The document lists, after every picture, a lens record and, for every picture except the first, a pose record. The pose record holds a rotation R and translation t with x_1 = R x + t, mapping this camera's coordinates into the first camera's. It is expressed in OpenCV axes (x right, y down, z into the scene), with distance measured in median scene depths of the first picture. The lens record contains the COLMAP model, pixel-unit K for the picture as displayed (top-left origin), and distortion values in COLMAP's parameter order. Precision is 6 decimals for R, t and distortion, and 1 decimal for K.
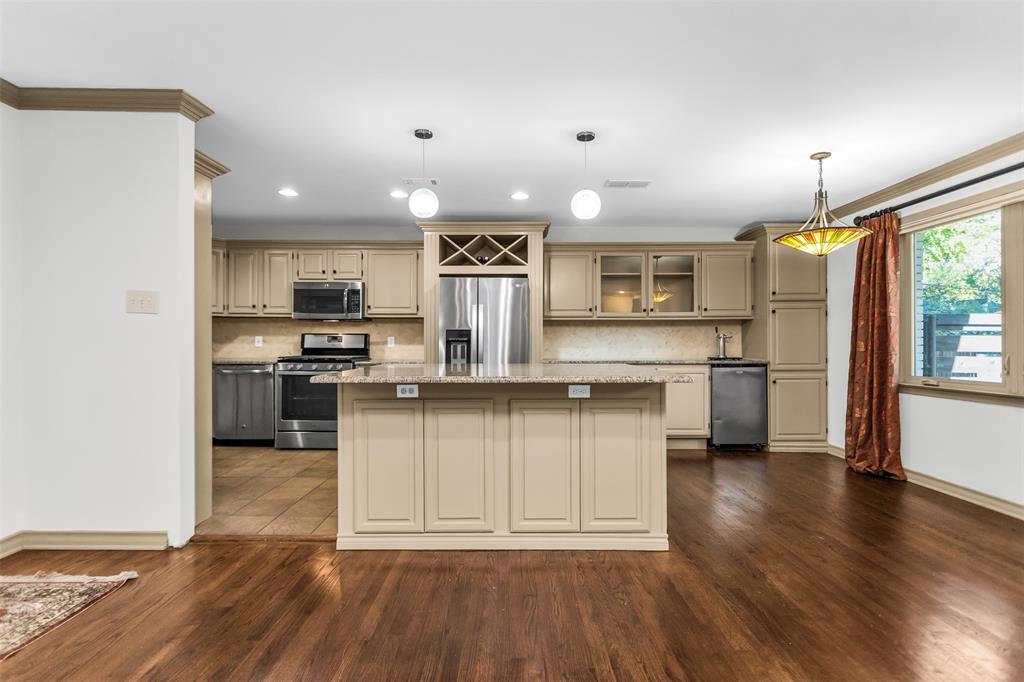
lens RADIAL K [[495.2, 0, 510.7], [0, 495.2, 340.5], [0, 0, 1]] dist [0.002985, 0.000999]
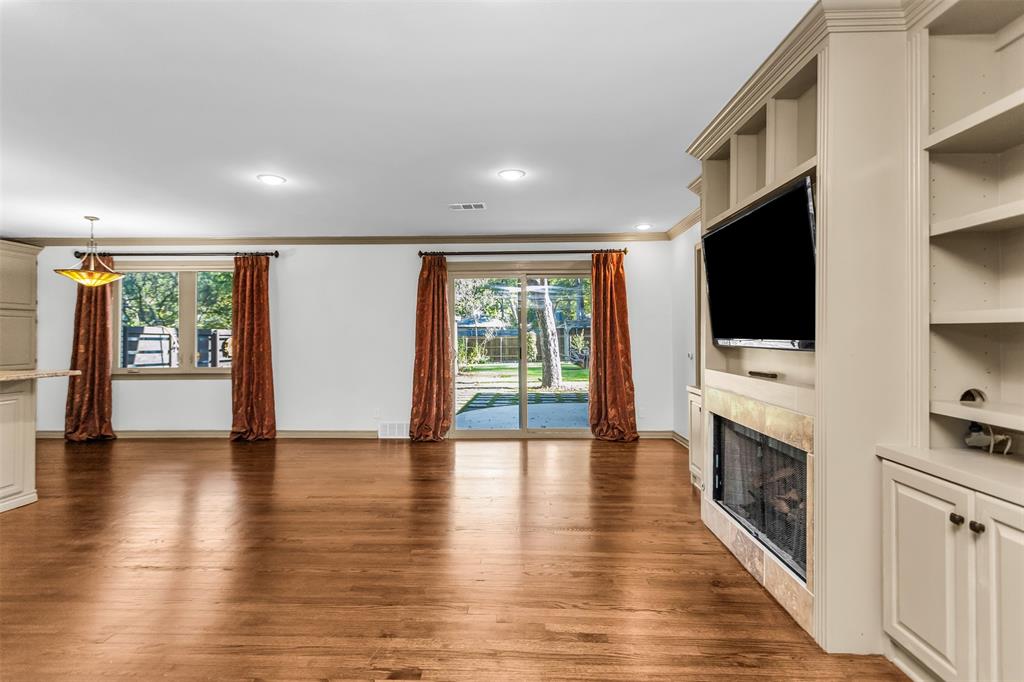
lens RADIAL K [[495.2, 0, 512.4], [0, 495.2, 330.3], [0, 0, 1]] dist [0.002985, 0.000999]
pose [[0.023863, 0.017405, 0.999564, -0.597251], [0.000291, 0.999848, -0.017417, -0.013485], [-0.999715, 0.000707, 0.023855, -0.200357]]
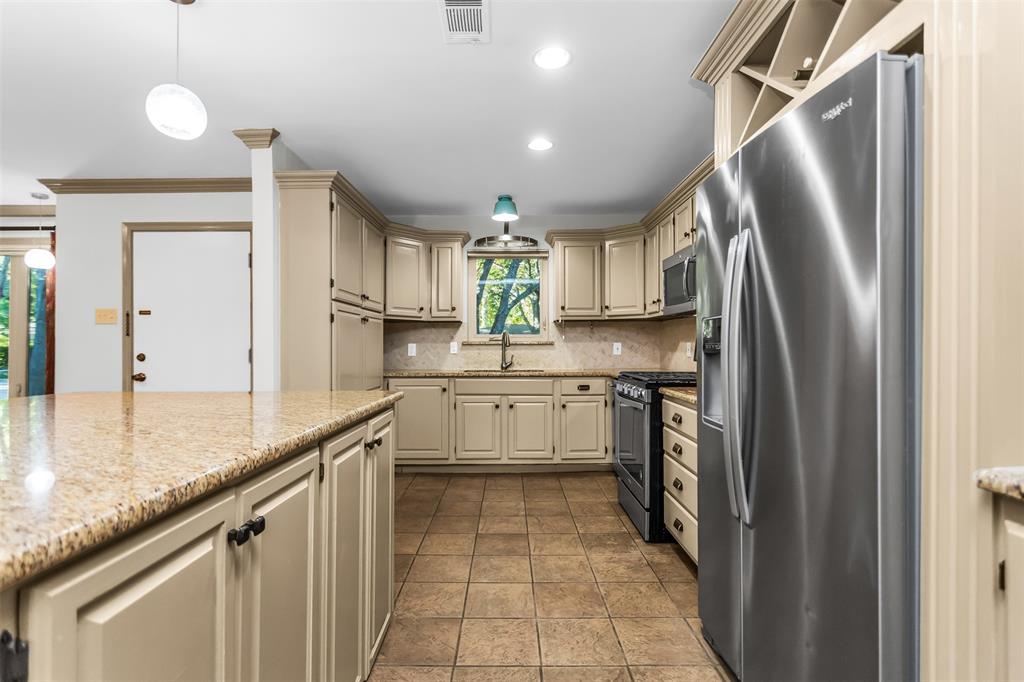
lens RADIAL K [[495.2, 0, 509.1], [0, 495.2, 344.6], [0, 0, 1]] dist [0.002985, 0.000999]
pose [[-0.001469, -0.004833, -0.999987, 0.267331], [0.003529, 0.999982, -0.004838, -0.002979], [0.999993, -0.003536, -0.001452, 0.928427]]
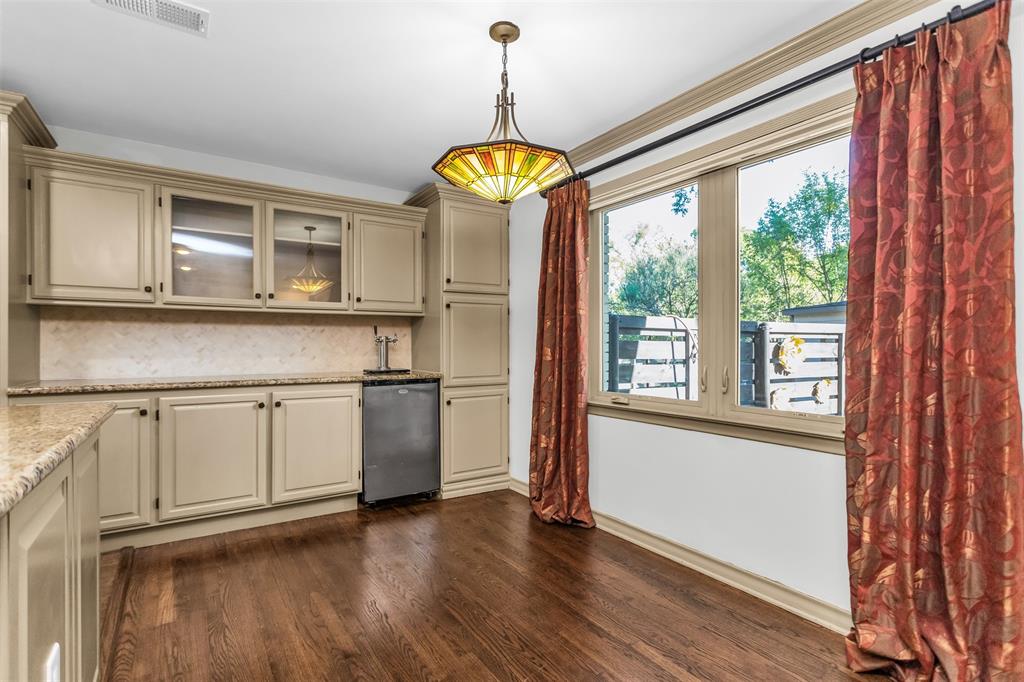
lens RADIAL K [[495.2, 0, 510.6], [0, 495.2, 348.2], [0, 0, 1]] dist [0.002985, 0.000999]
pose [[0.836956, -0.001690, 0.547268, 0.232450], [-0.003227, 0.999963, 0.008024, -0.002942], [-0.547261, -0.008482, 0.836919, 0.378036]]
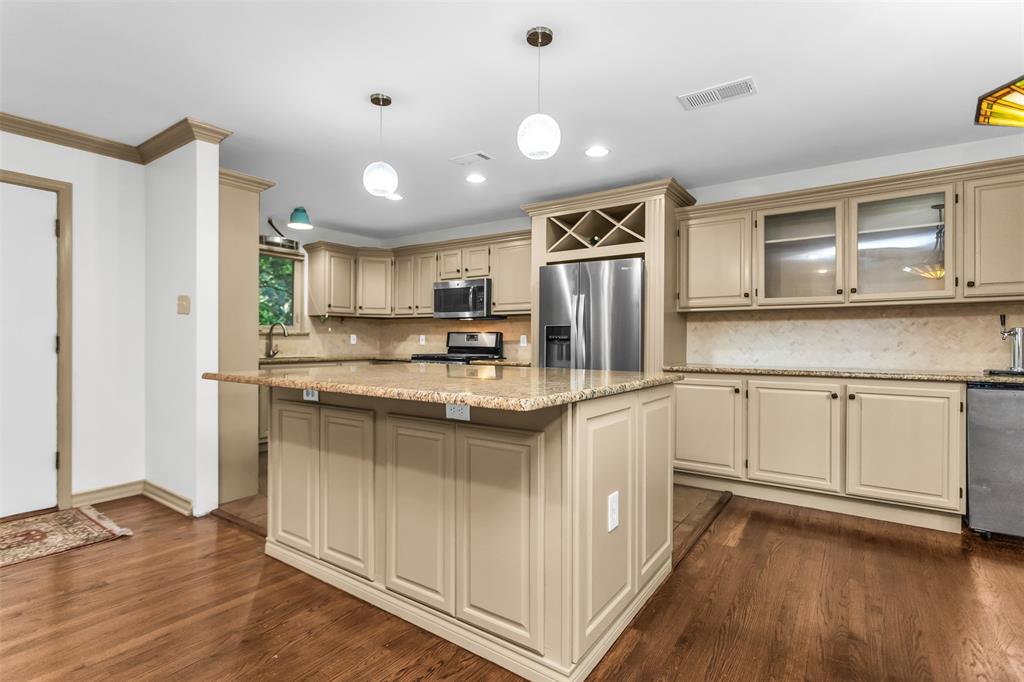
lens RADIAL K [[495.2, 0, 510.0], [0, 495.2, 338.9], [0, 0, 1]] dist [0.002985, 0.000999]
pose [[0.815352, 0.000738, -0.578965, 0.347007], [-0.003504, 0.999987, -0.003661, 0.003887], [0.578955, 0.005014, 0.815344, 0.283210]]
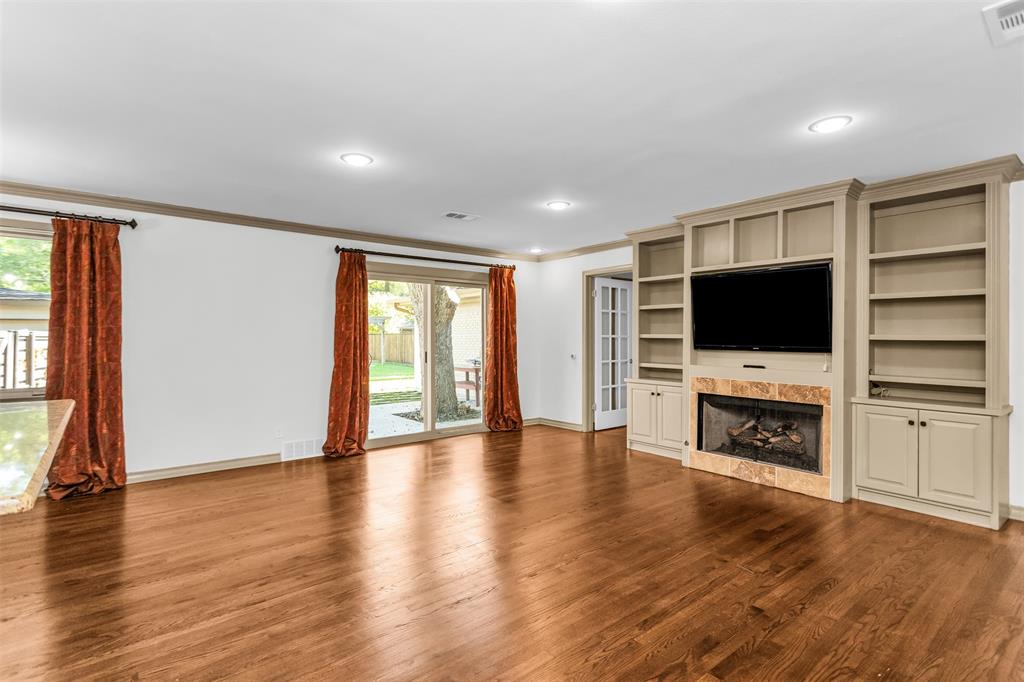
lens RADIAL K [[495.2, 0, 513.8], [0, 495.2, 333.1], [0, 0, 1]] dist [0.002985, 0.000999]
pose [[-0.633734, 0.010181, 0.773484, -0.470779], [-0.001882, 0.999890, -0.014702, -0.021539], [-0.773548, -0.010773, -0.633646, 0.491106]]
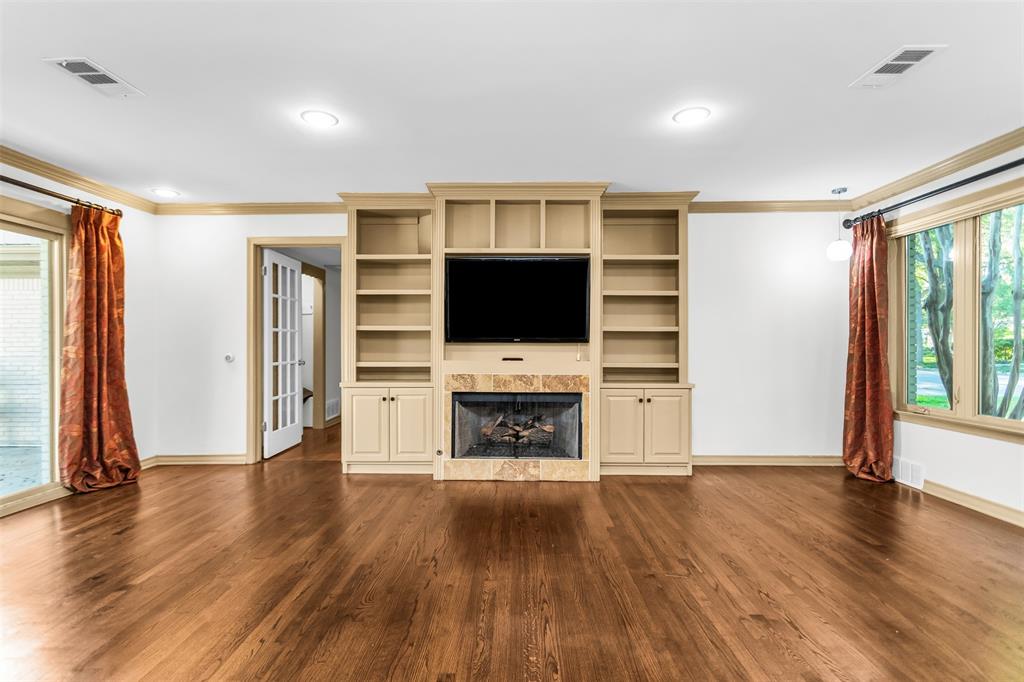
lens RADIAL K [[495.2, 0, 510.4], [0, 495.2, 339.1], [0, 0, 1]] dist [0.002985, 0.000999]
pose [[-0.999933, 0.005482, 0.010205, -0.030974], [0.005385, 0.999940, -0.009553, -0.000381], [-0.010256, -0.009497, -0.999902, 0.437334]]
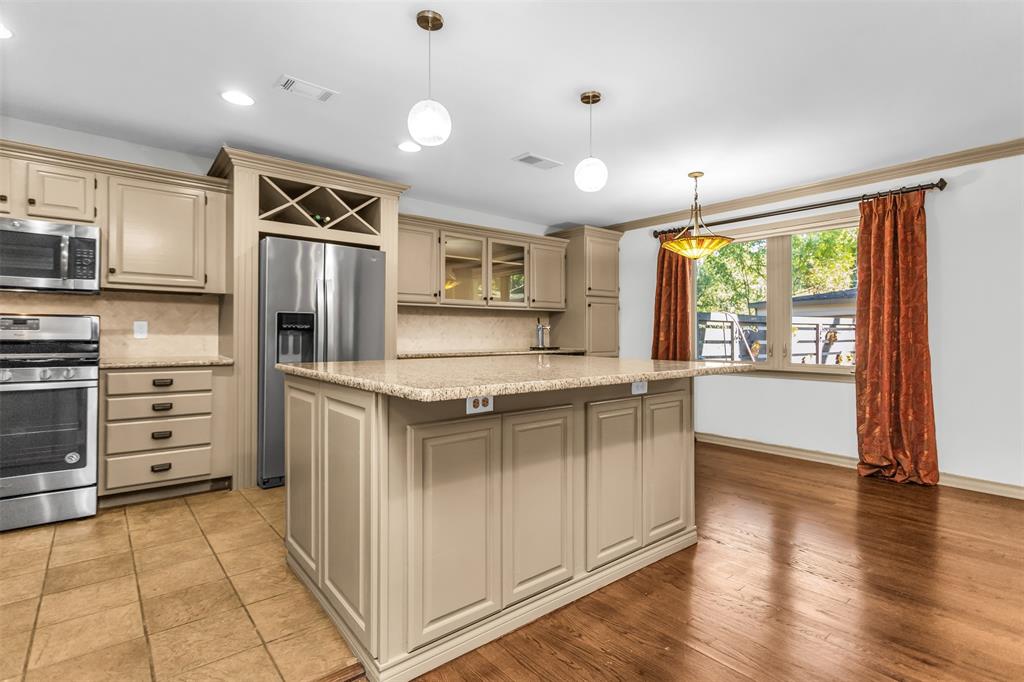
lens RADIAL K [[495.2, 0, 511.5], [0, 495.2, 331.9], [0, 0, 1]] dist [0.002985, 0.000999]
pose [[0.774739, 0.005724, 0.632255, -0.345111], [-0.005895, 0.999981, -0.001829, 0.005171], [-0.632253, -0.002310, 0.774758, 0.272967]]
